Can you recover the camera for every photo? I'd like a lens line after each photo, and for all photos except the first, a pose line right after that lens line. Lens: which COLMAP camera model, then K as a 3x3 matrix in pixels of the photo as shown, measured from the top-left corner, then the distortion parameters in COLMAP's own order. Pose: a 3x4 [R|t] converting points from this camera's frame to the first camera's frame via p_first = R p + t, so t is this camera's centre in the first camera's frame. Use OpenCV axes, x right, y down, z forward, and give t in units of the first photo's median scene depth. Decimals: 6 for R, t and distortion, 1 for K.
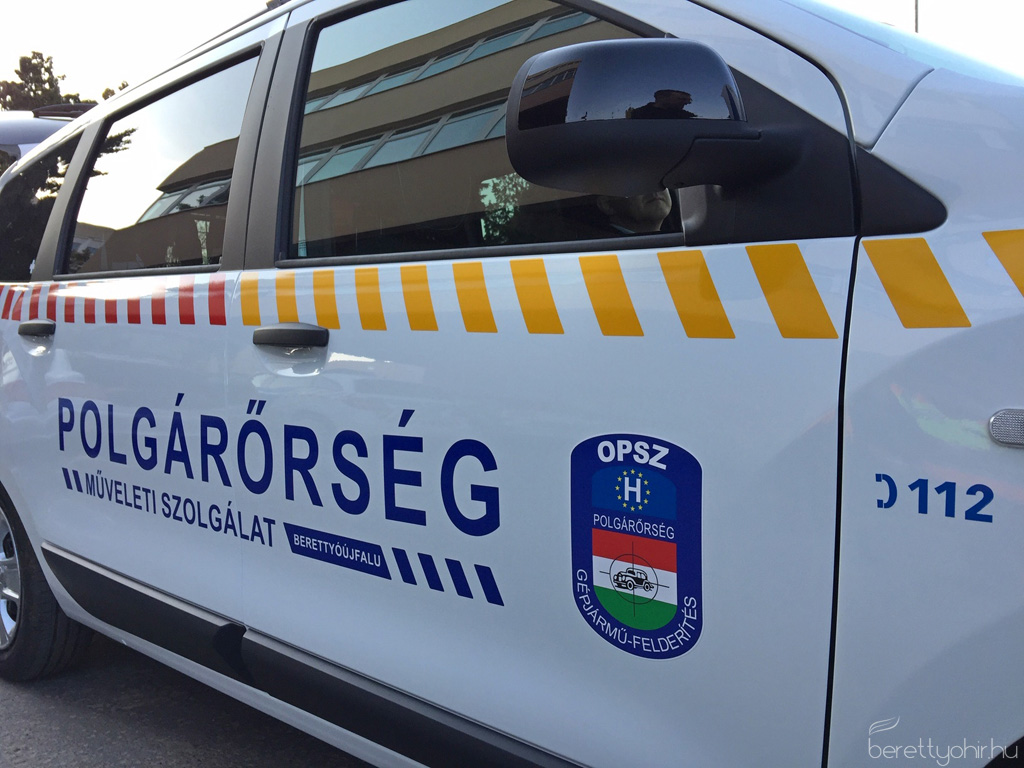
lens RADIAL K [[859.8, 0, 512.0], [0, 859.8, 384.0], [0, 0, 1]] dist [0.070318, -0.126648]
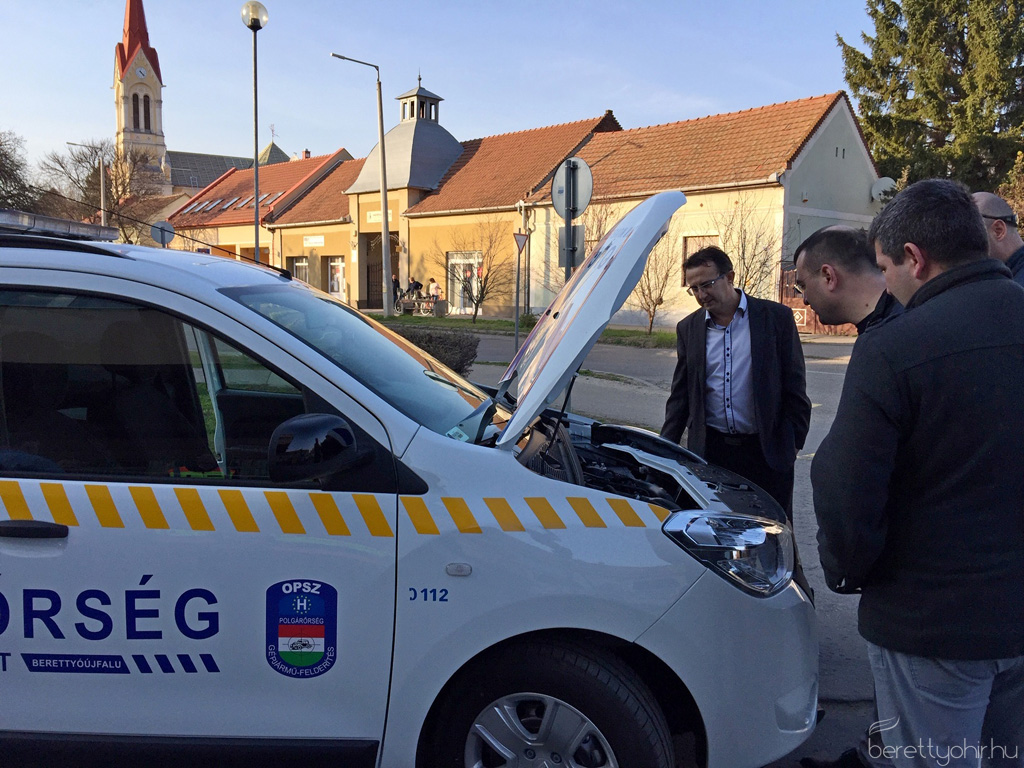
lens RADIAL K [[859.8, 0, 511.1], [0, 859.8, 360.8], [0, 0, 1]] dist [0.088703, -0.140119]
pose [[0.736871, -0.025494, 0.675553, -0.760476], [0.011479, 0.999616, 0.025202, -0.440524], [-0.675936, -0.010816, 0.736881, -0.794841]]
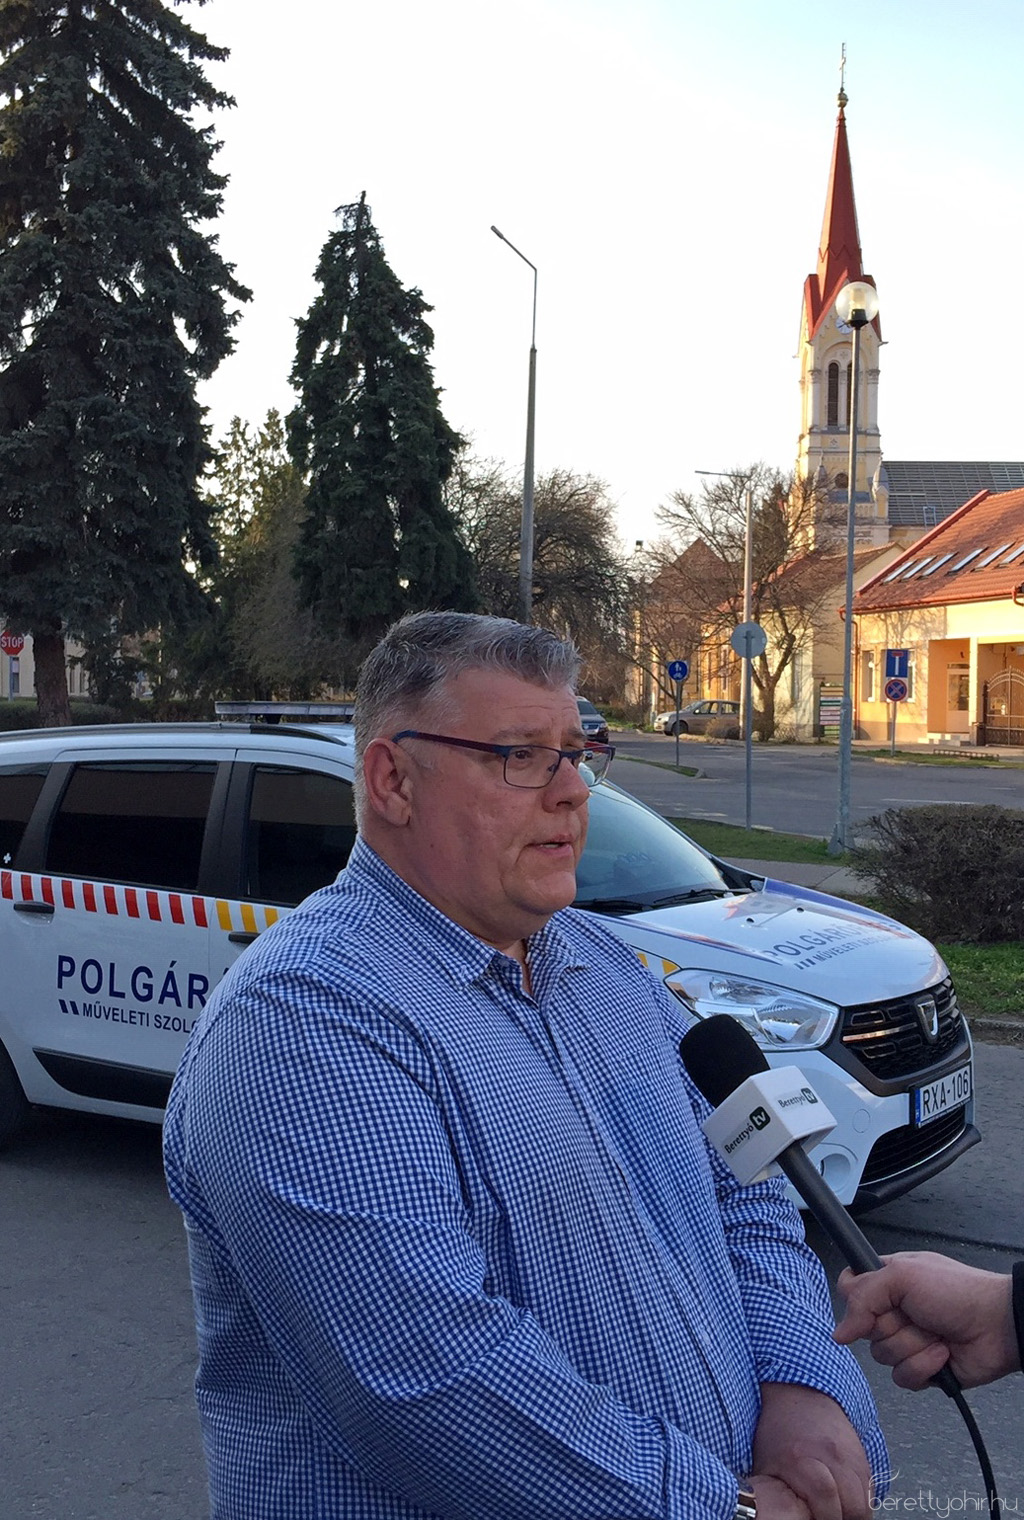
lens RADIAL K [[1806.5, 0, 561.1], [0, 1806.5, 754.0], [0, 0, 1]] dist [0.023223, 0.025226]
pose [[0.983798, 0.029408, 0.176853, -0.359037], [-0.023918, 0.999166, -0.033095, -0.442667], [-0.177679, 0.028329, 0.983681, -4.073582]]
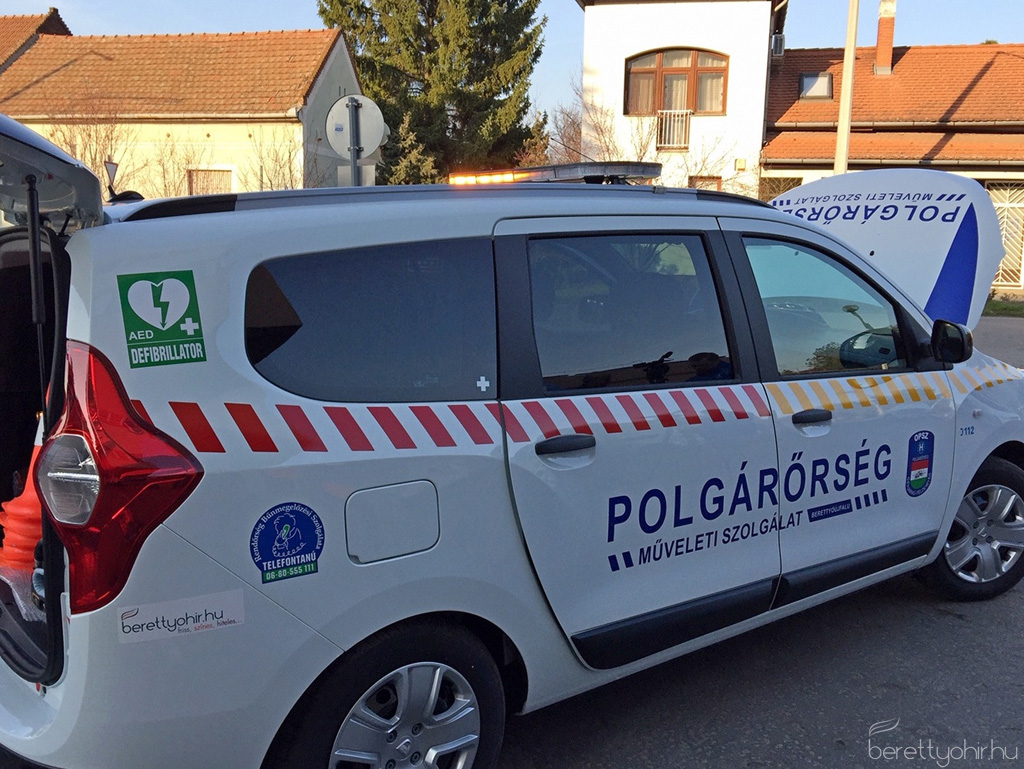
lens RADIAL K [[954.5, 0, 509.8], [0, 954.5, 363.2], [0, 0, 1]] dist [0.074155, -0.125525]
pose [[0.181920, -0.101899, 0.978019, -2.992092], [0.037080, 0.994620, 0.096732, -0.493028], [-0.982614, 0.018667, 0.184720, 1.491035]]
